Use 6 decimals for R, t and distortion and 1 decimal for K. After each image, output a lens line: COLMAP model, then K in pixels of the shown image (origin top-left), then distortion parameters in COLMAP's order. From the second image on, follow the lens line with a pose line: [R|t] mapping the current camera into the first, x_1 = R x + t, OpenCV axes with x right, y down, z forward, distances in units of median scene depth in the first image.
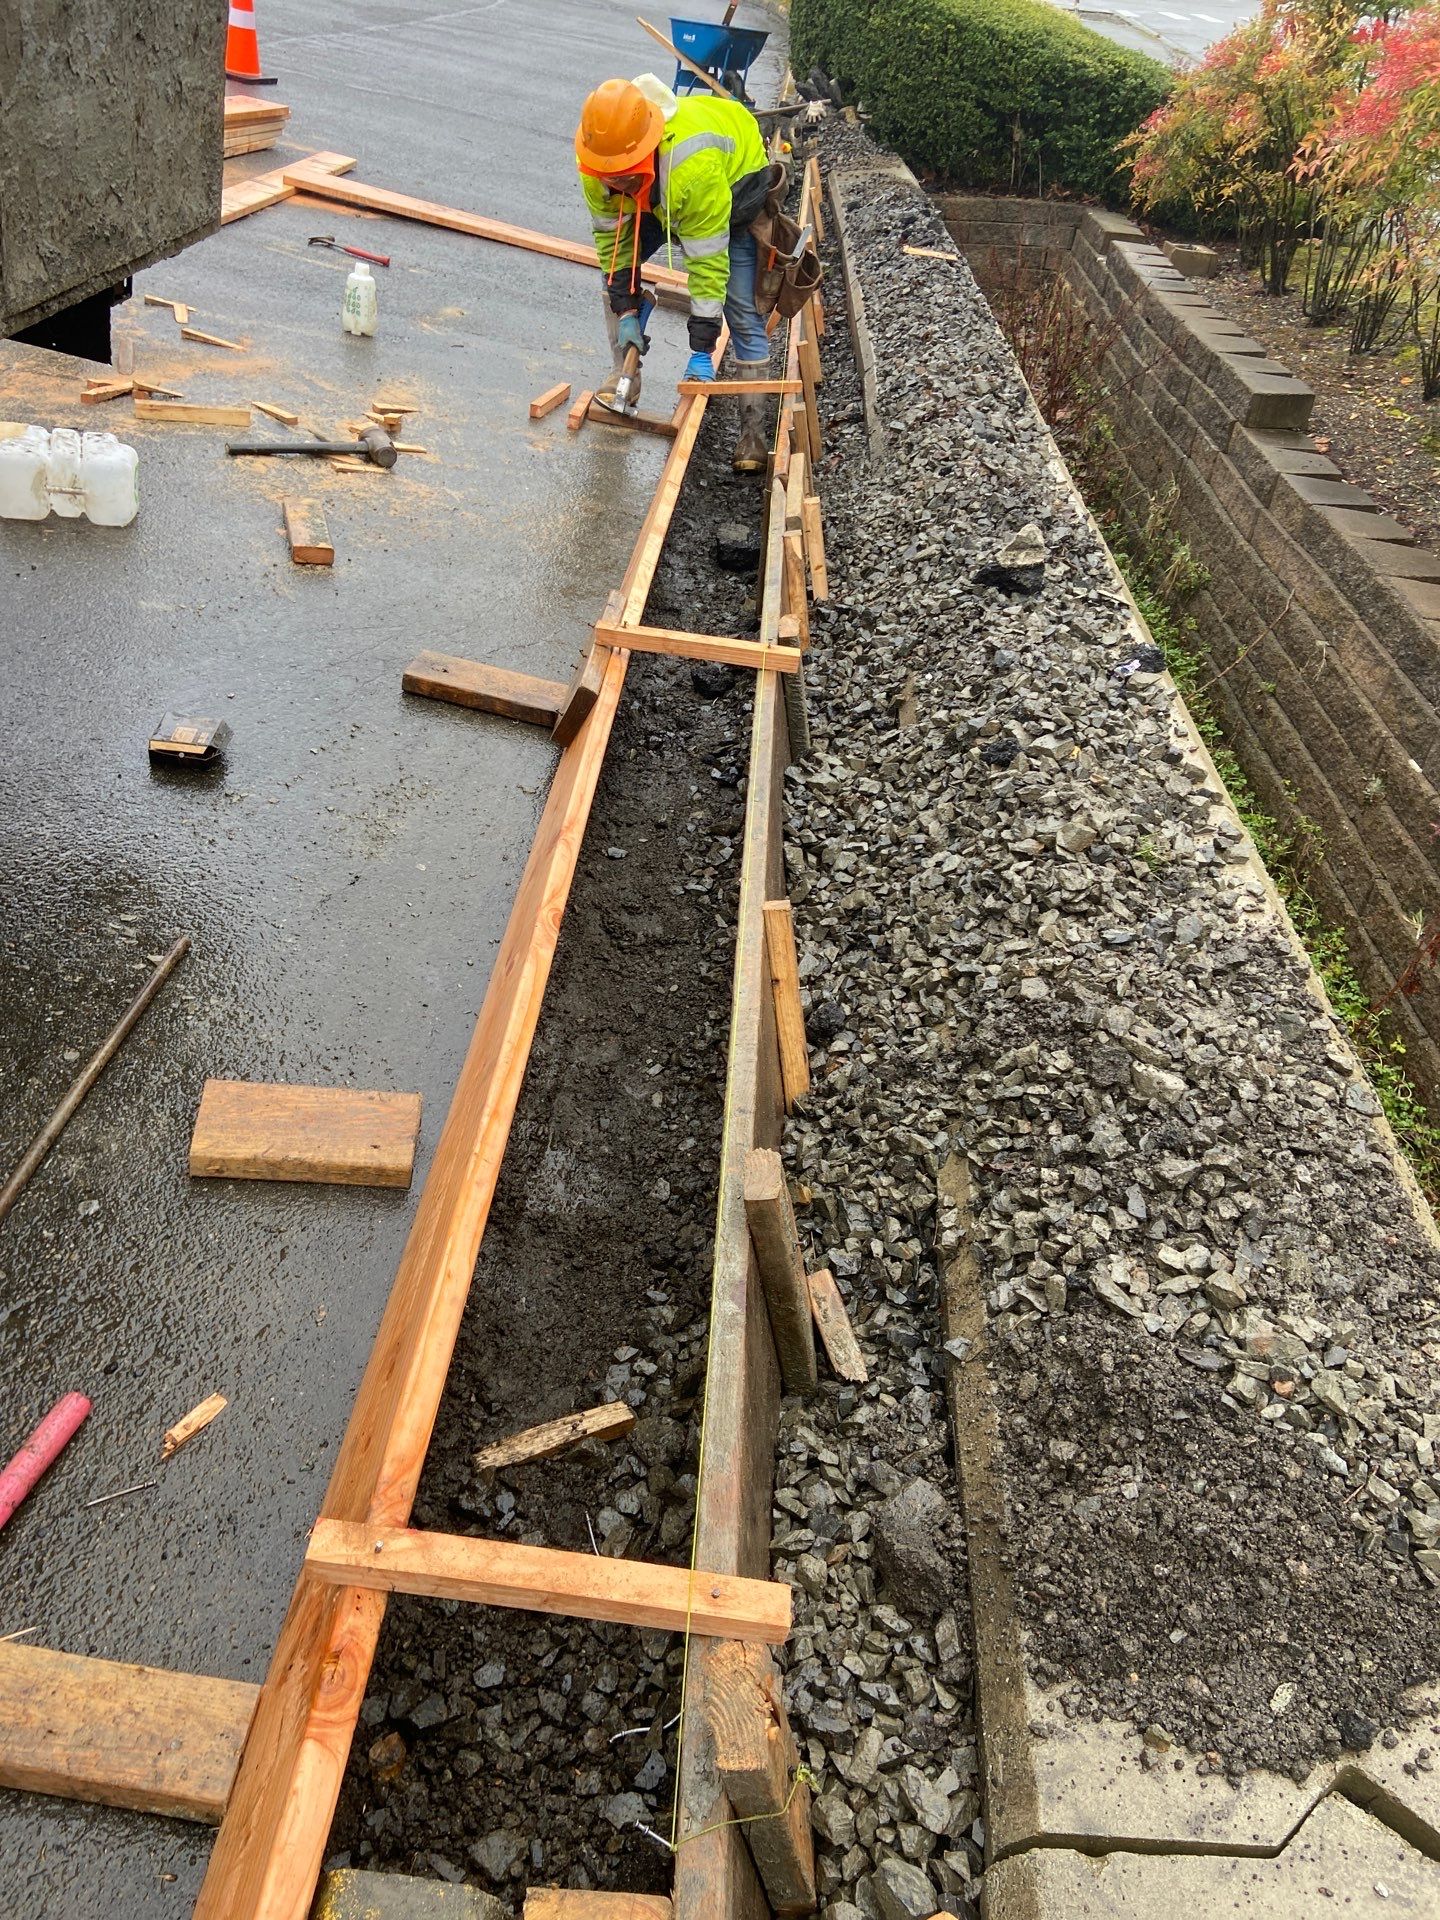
lens RADIAL K [[1442.5, 0, 688.0], [0, 1442.5, 943.1], [0, 0, 1]] dist [0.034529, -0.047082]
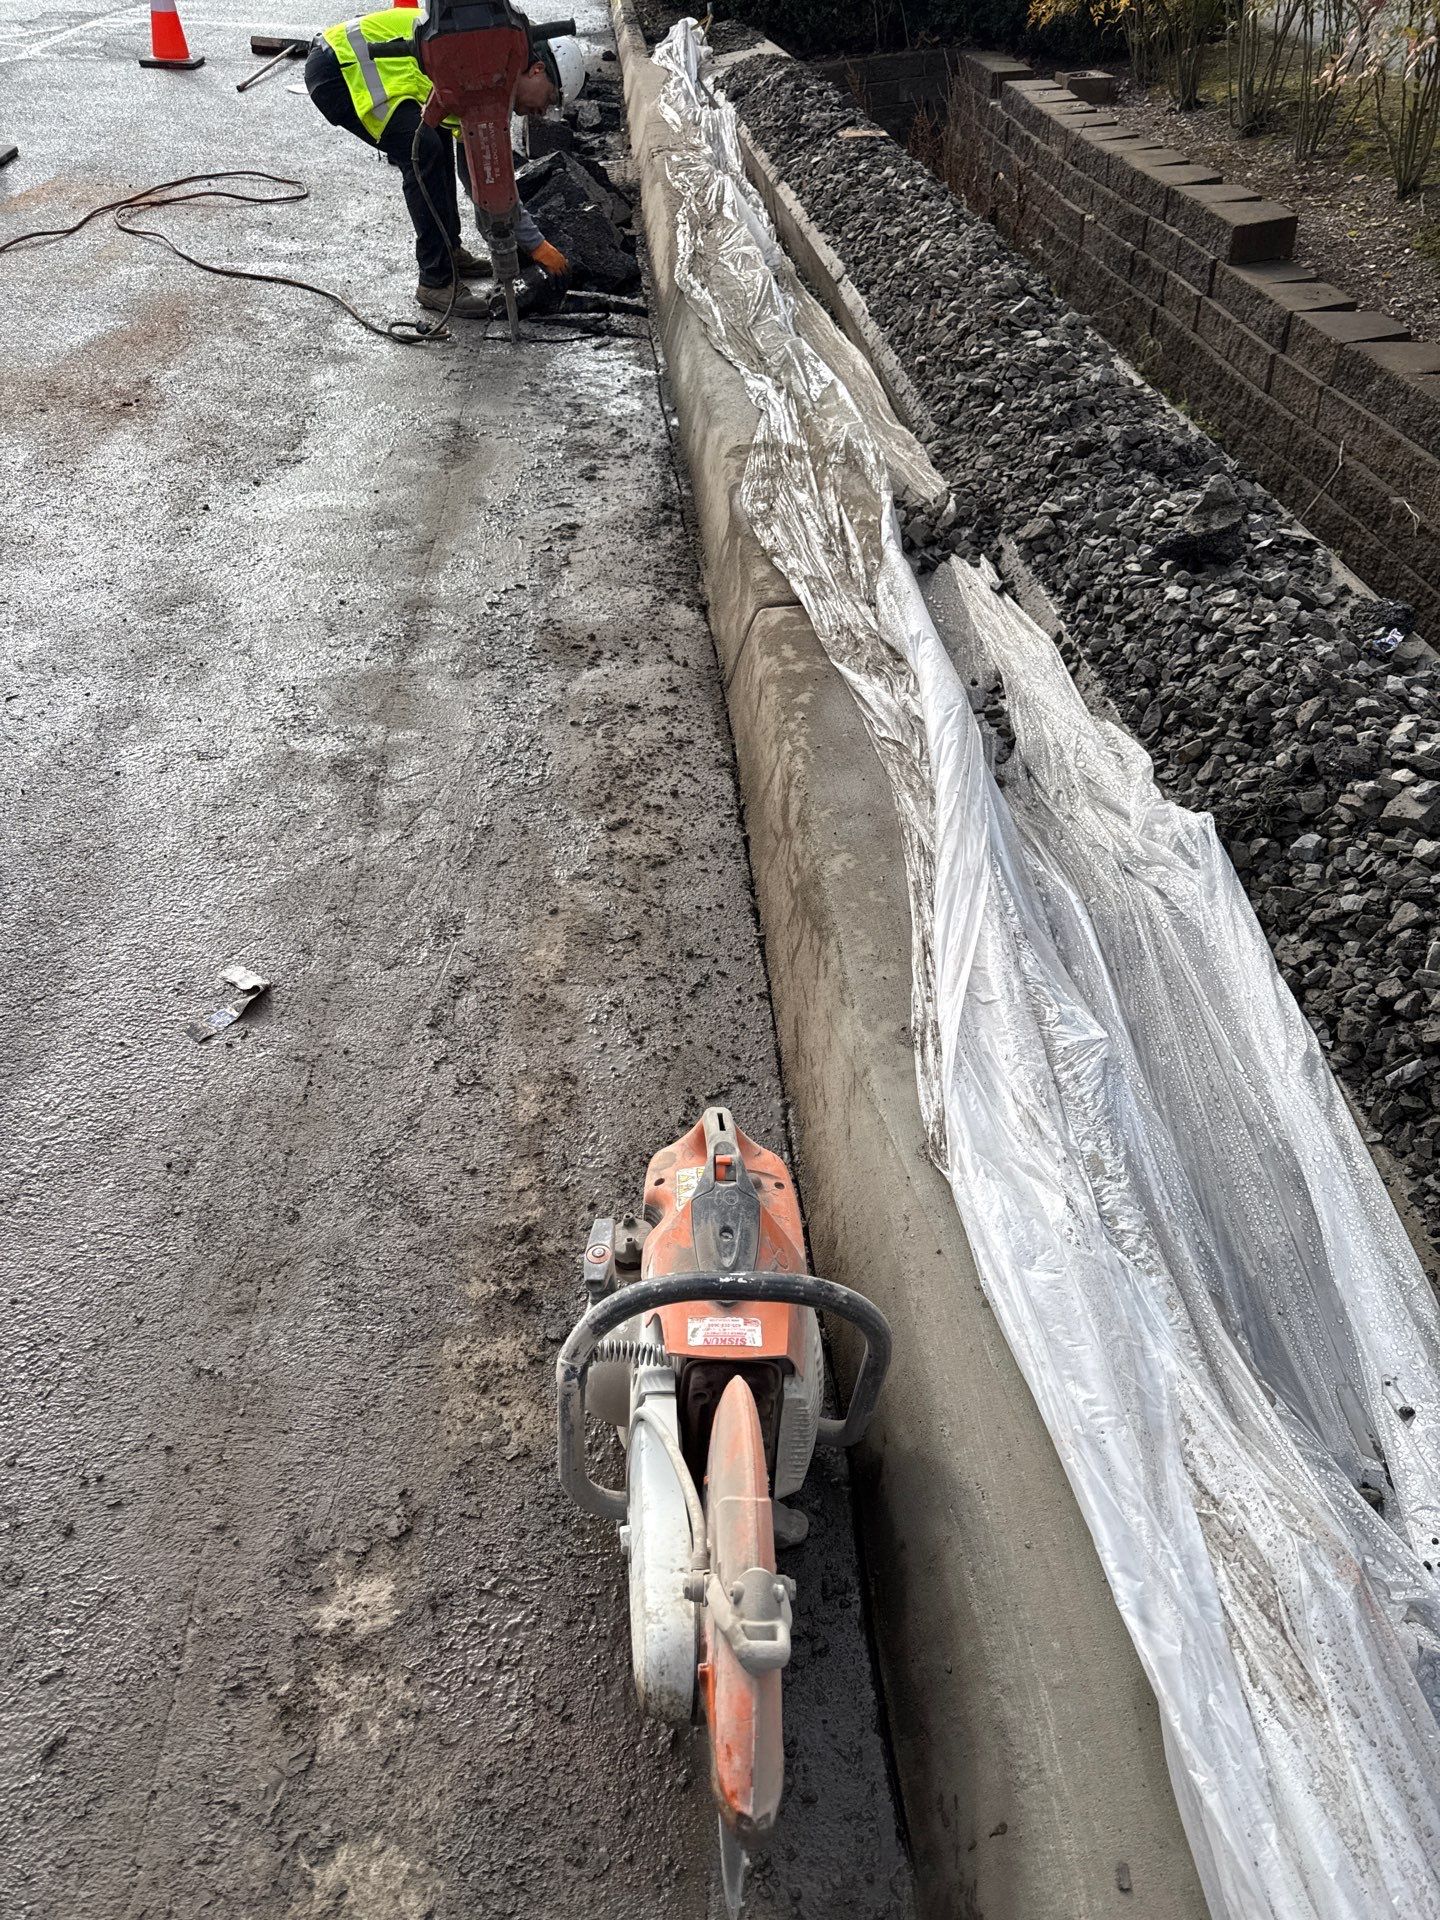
lens RADIAL K [[1353.5, 0, 737.5], [0, 1353.5, 975.1], [0, 0, 1]] dist [-0.004235, -0.007916]
pose [[0.976920, -0.210702, 0.035112, -0.035502], [0.205919, 0.972652, 0.107449, -0.058618], [-0.056792, -0.097739, 0.993590, 0.099017]]
